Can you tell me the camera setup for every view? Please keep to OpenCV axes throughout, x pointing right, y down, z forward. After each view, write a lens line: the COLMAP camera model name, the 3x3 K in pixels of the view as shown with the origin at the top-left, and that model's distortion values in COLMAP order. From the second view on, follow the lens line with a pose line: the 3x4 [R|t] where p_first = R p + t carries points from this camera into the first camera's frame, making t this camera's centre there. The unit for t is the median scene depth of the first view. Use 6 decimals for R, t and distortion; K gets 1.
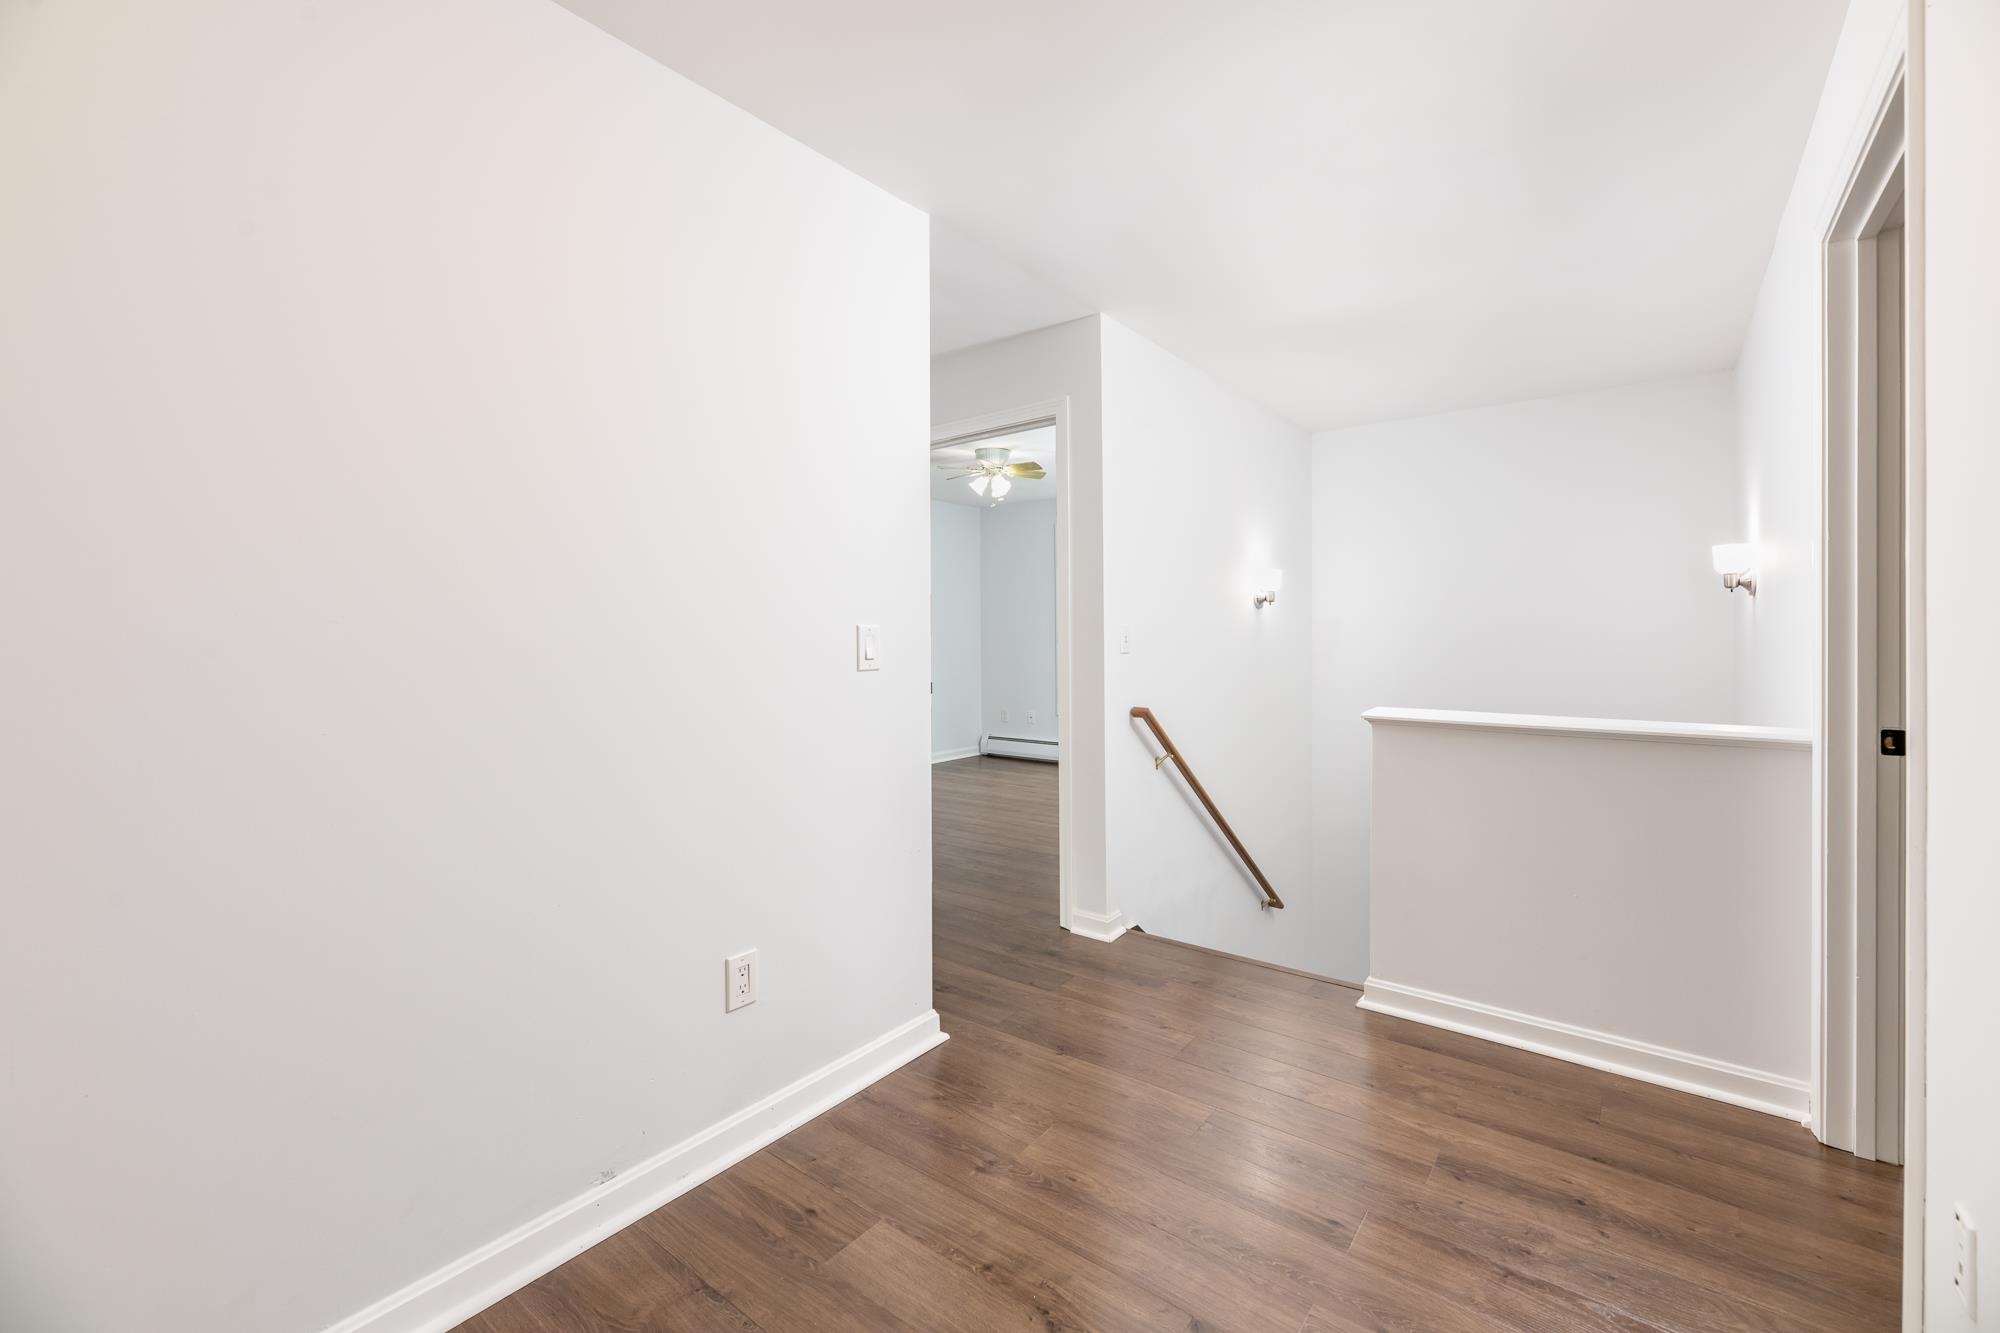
lens RADIAL K [[839.7, 0, 1002.1], [0, 839.7, 634.7], [0, 0, 1]] dist [-0.000254, 0.000007]
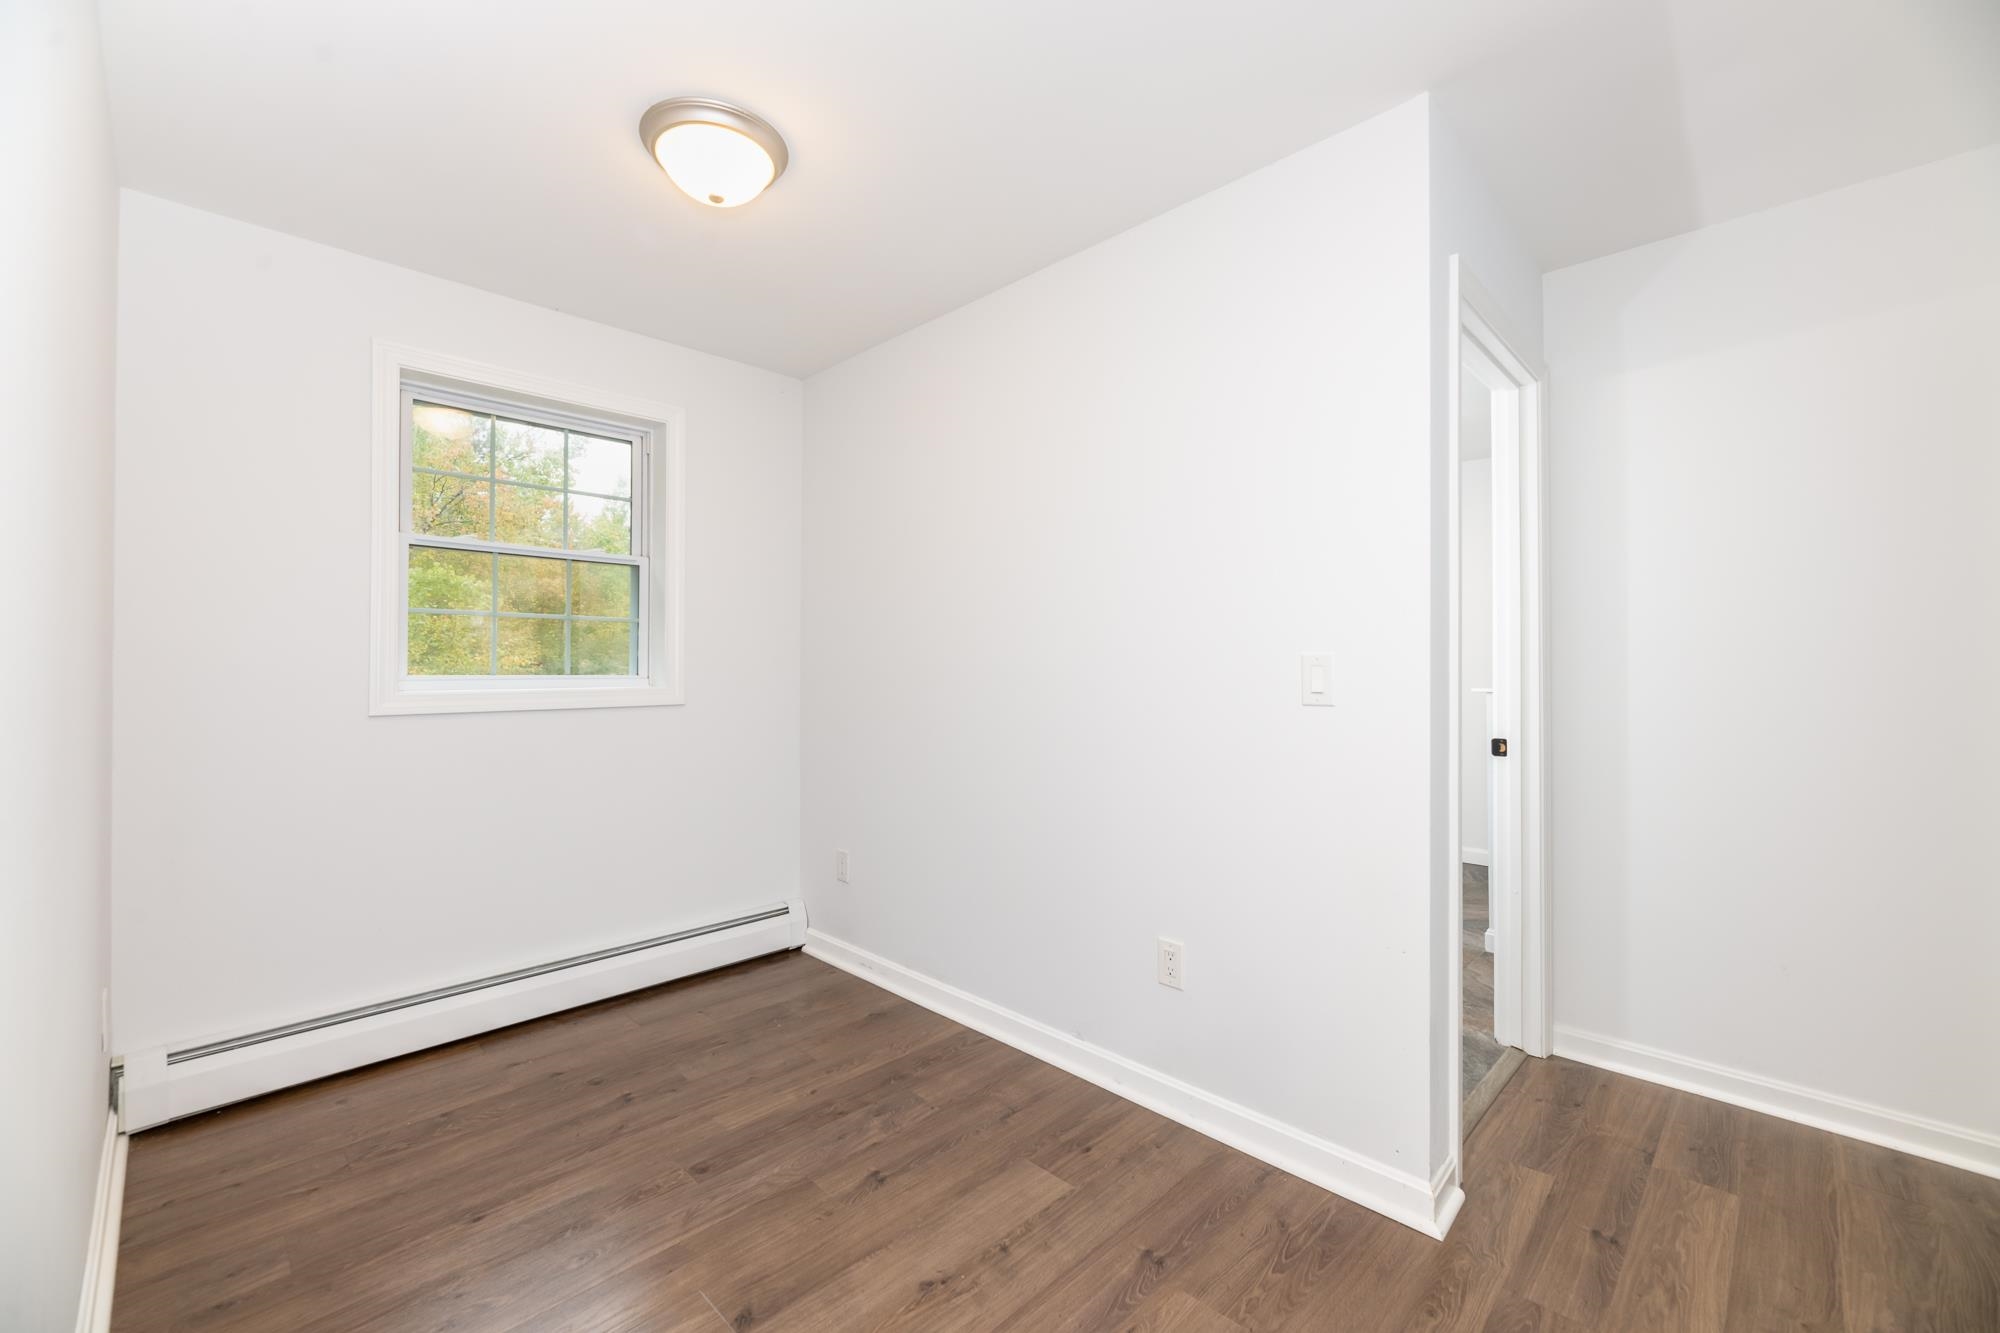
lens RADIAL K [[807.4, 0, 1000.0], [0, 807.4, 666.5], [0, 0, 1]] dist [-0.000507, -0.000121]
pose [[-0.114726, 0.004129, -0.993389, 0.940866], [-0.003025, 0.999985, 0.004505, -0.001165], [0.993393, 0.003521, -0.114712, 1.031625]]
